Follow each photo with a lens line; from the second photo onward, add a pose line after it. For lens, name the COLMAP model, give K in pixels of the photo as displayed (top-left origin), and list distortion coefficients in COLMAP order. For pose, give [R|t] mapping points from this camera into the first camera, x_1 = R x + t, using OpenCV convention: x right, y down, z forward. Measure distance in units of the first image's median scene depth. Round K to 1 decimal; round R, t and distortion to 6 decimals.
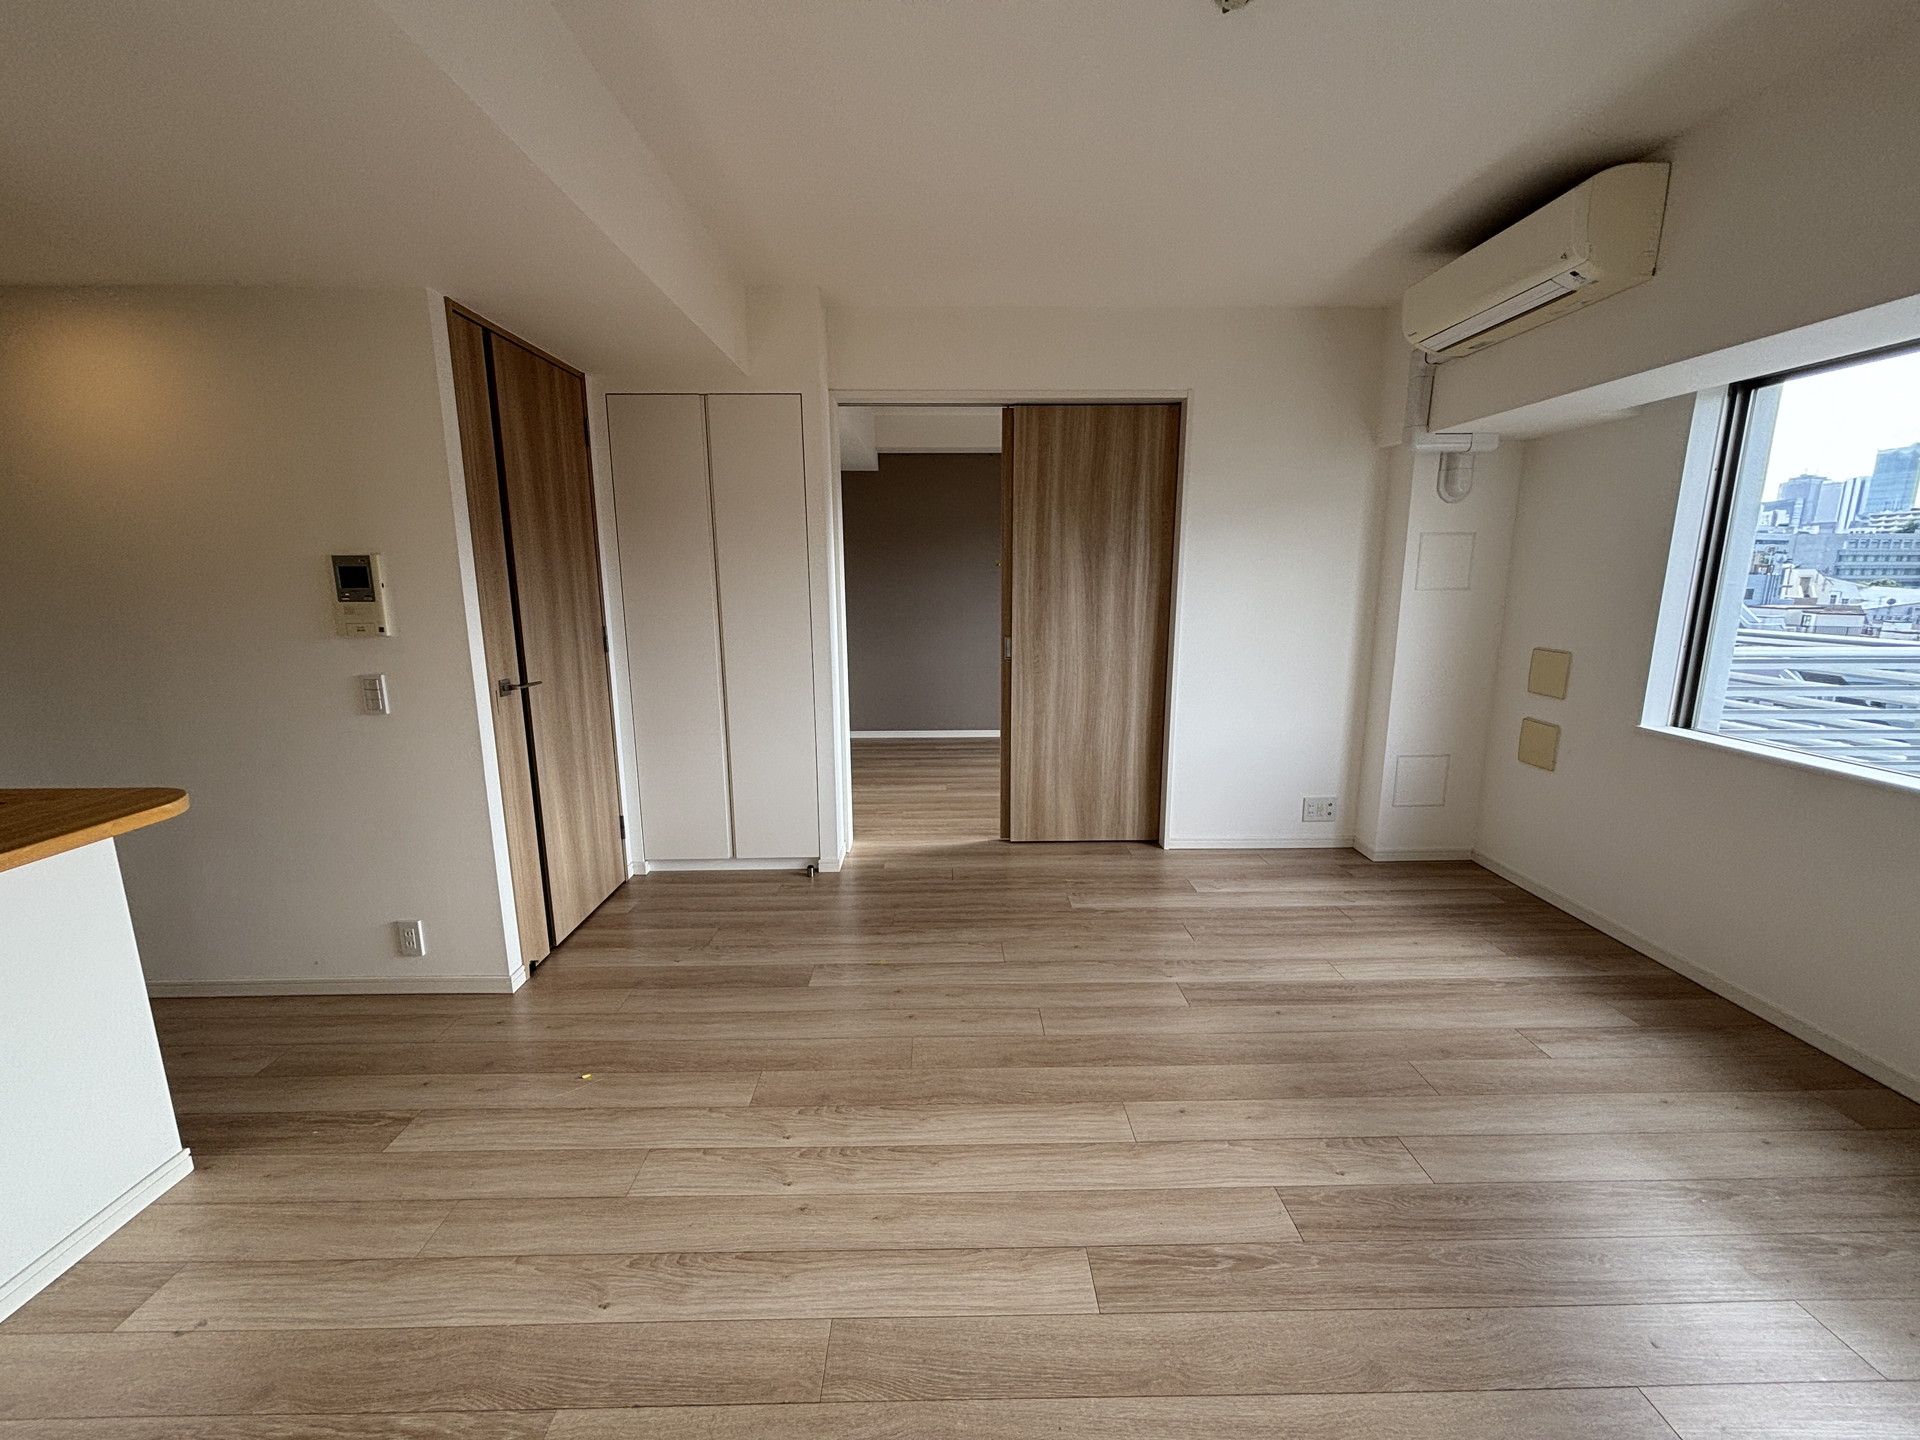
lens RADIAL K [[765.9, 0, 970.1], [0, 765.9, 712.6], [0, 0, 1]] dist [0.000368, -0.001706]
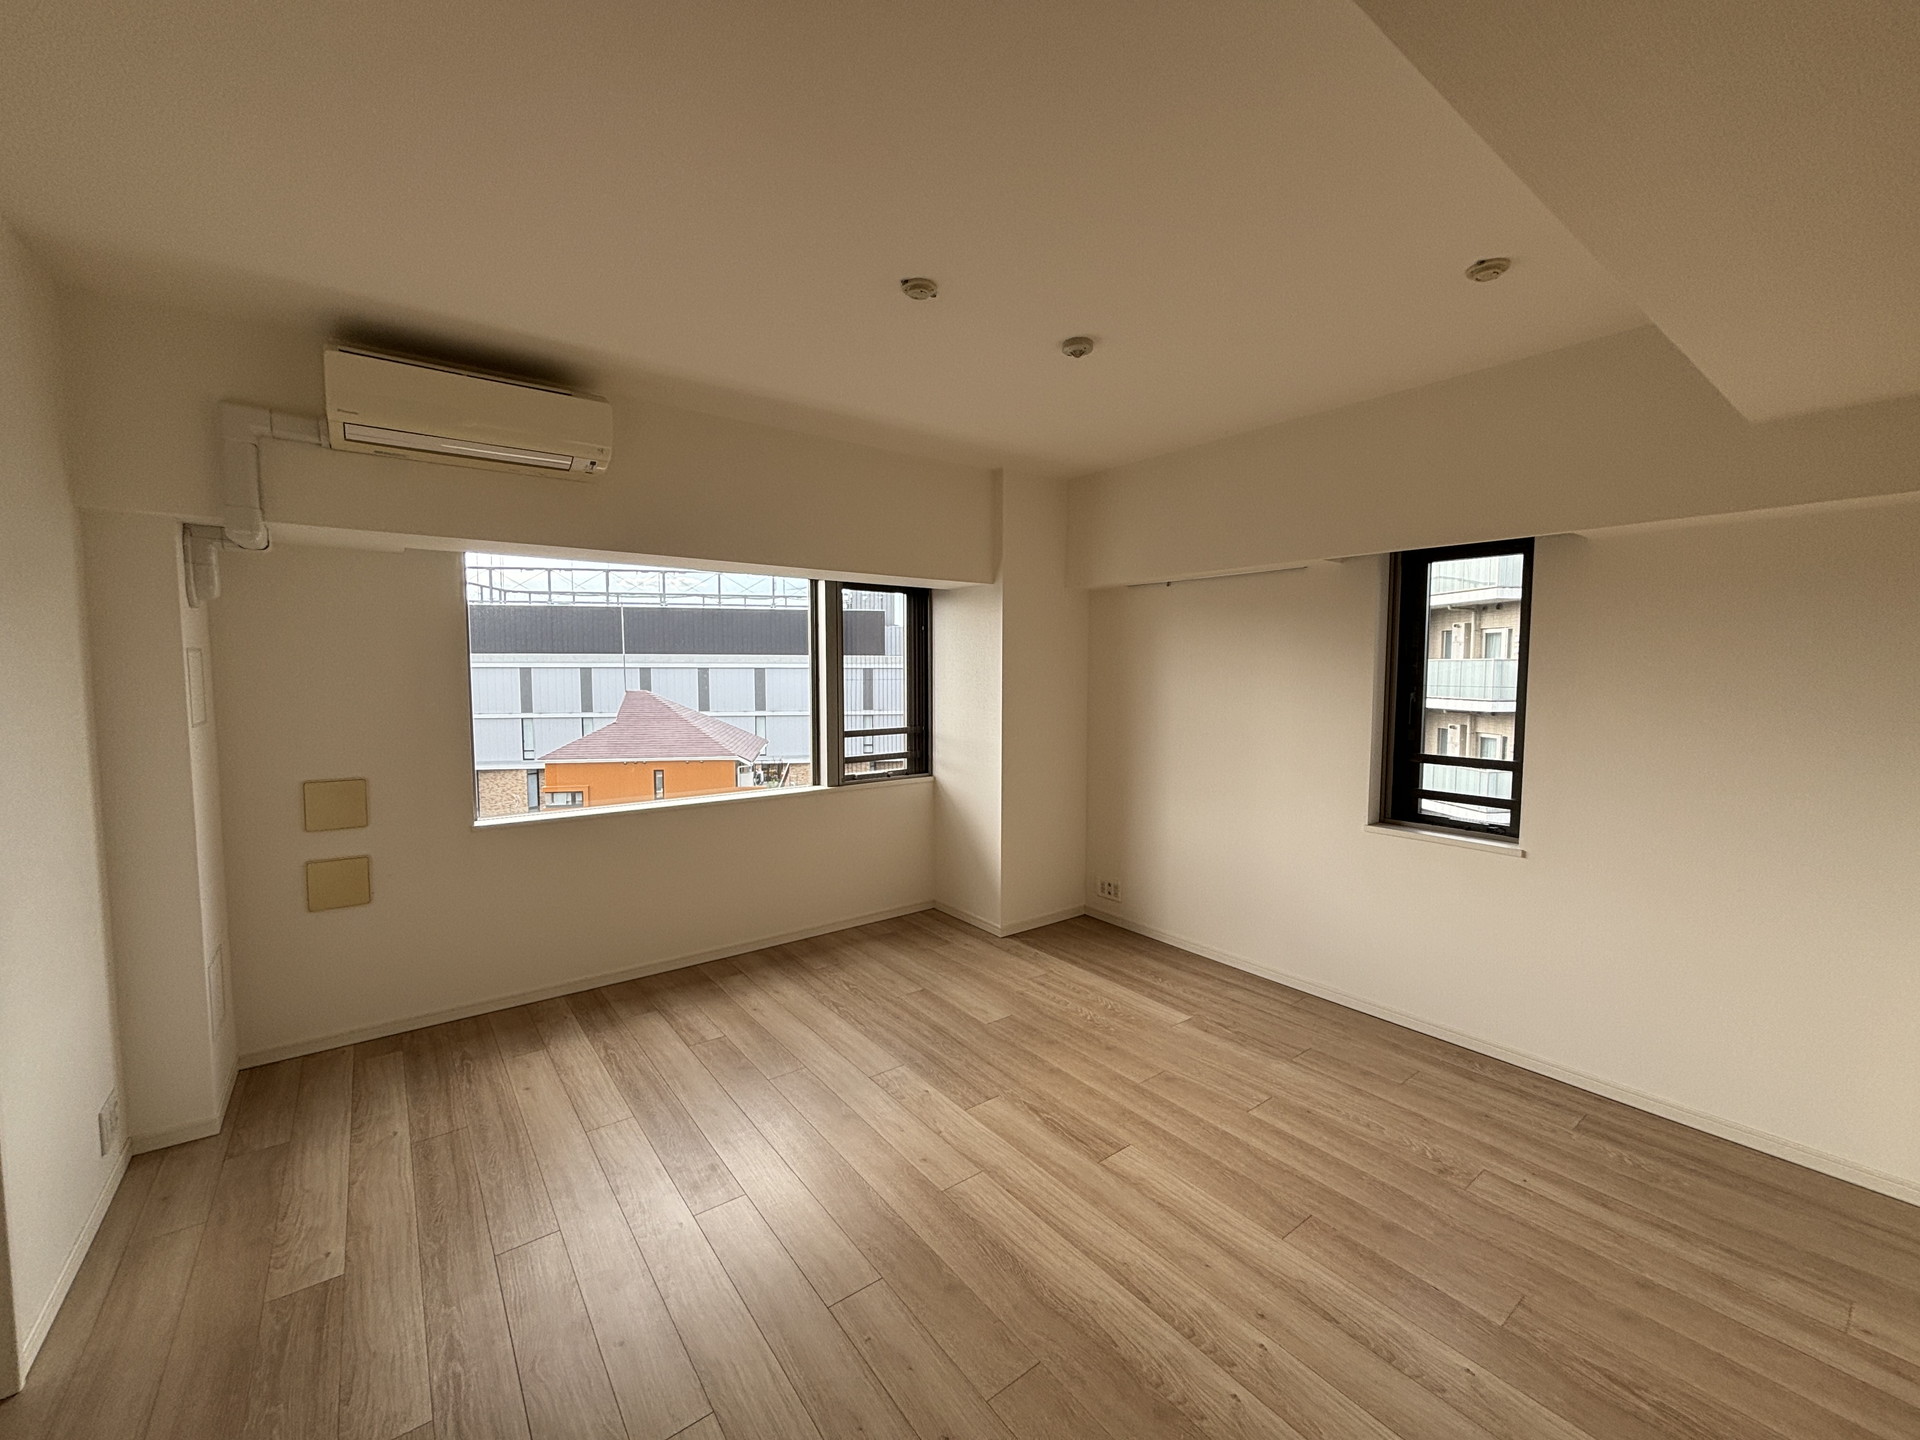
lens RADIAL K [[765.9, 0, 947.7], [0, 765.9, 706.7], [0, 0, 1]] dist [0.000368, -0.001706]
pose [[-0.561945, -0.043127, 0.826049, -0.538787], [0.150177, 0.976724, 0.153157, -0.260922], [-0.813427, 0.210119, -0.542389, 1.163117]]
